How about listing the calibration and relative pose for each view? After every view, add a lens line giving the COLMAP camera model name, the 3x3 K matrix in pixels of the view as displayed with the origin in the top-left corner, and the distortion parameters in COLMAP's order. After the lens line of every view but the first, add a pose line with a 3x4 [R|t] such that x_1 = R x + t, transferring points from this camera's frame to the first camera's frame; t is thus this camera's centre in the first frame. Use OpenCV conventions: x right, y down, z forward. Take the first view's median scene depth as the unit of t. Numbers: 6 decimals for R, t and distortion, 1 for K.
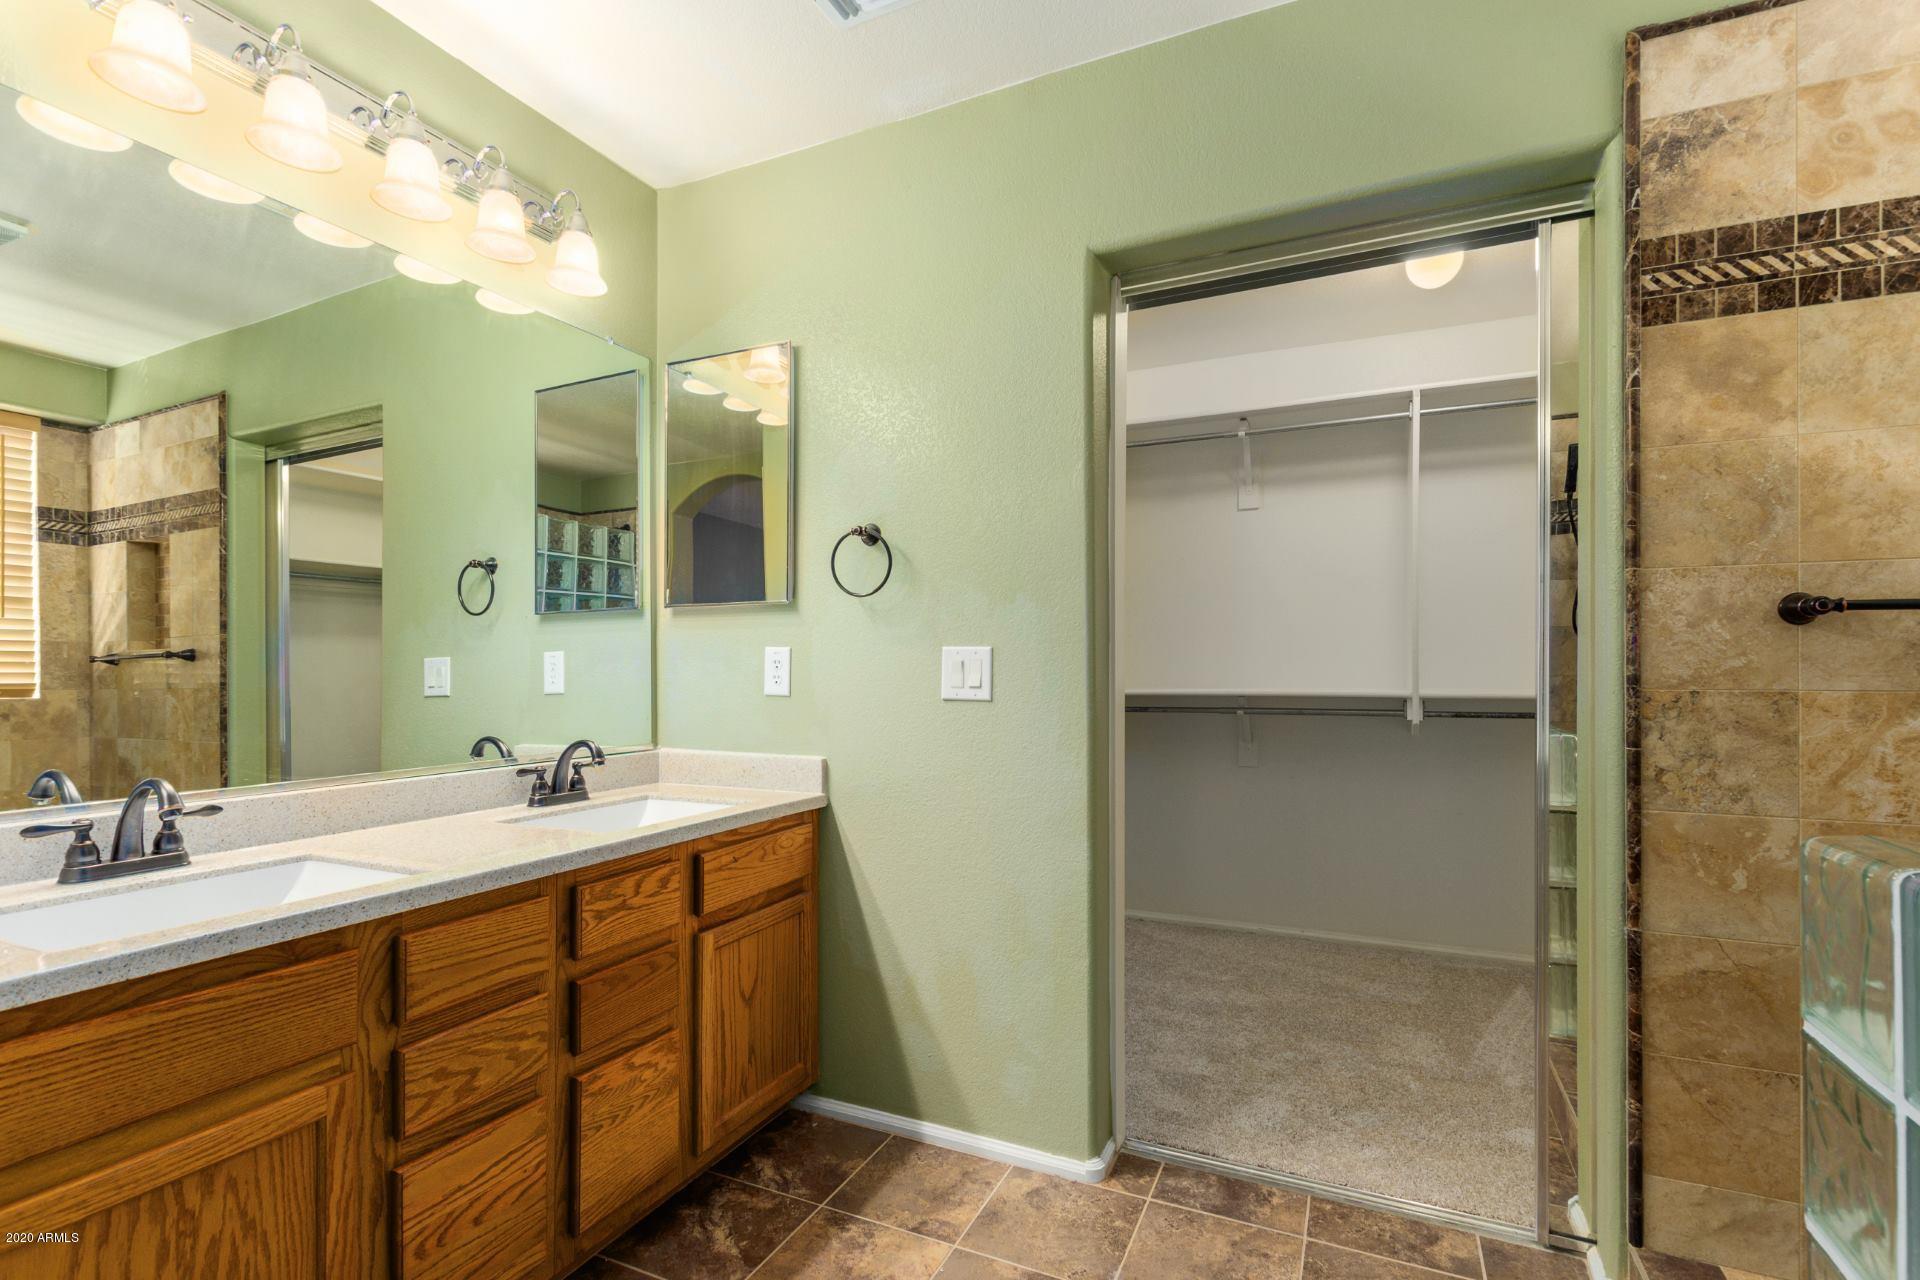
lens RADIAL K [[885.5, 0, 958.4], [0, 885.5, 652.3], [0, 0, 1]] dist [0.001131, -0.000439]
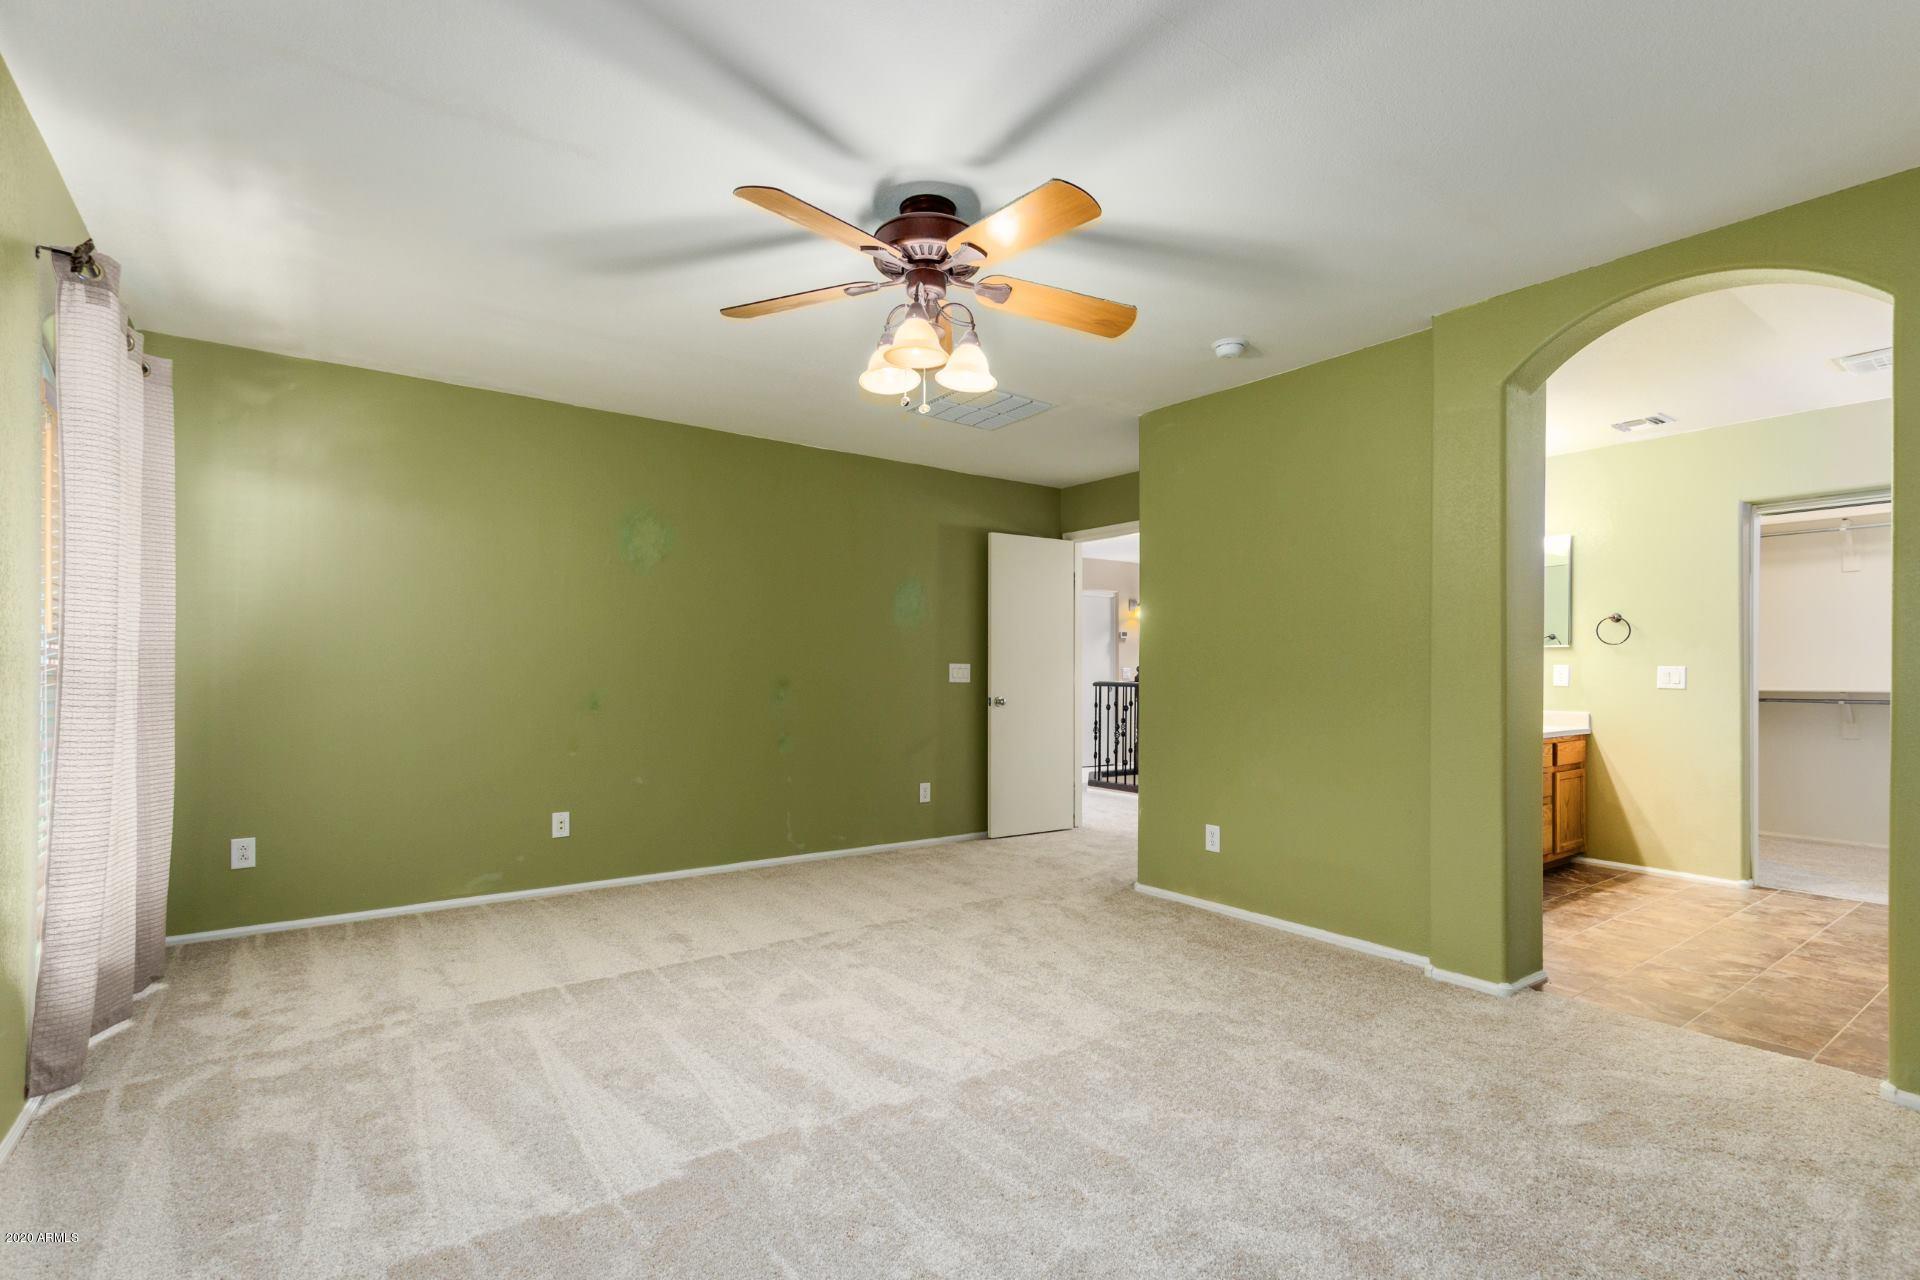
lens RADIAL K [[885.5, 0, 955.0], [0, 885.5, 655.7], [0, 0, 1]] dist [0.001131, -0.000439]
pose [[0.872258, 0.001544, -0.489044, -0.487150], [0.003564, 0.999948, 0.009514, -0.063001], [0.489034, -0.010041, 0.872207, -1.937273]]
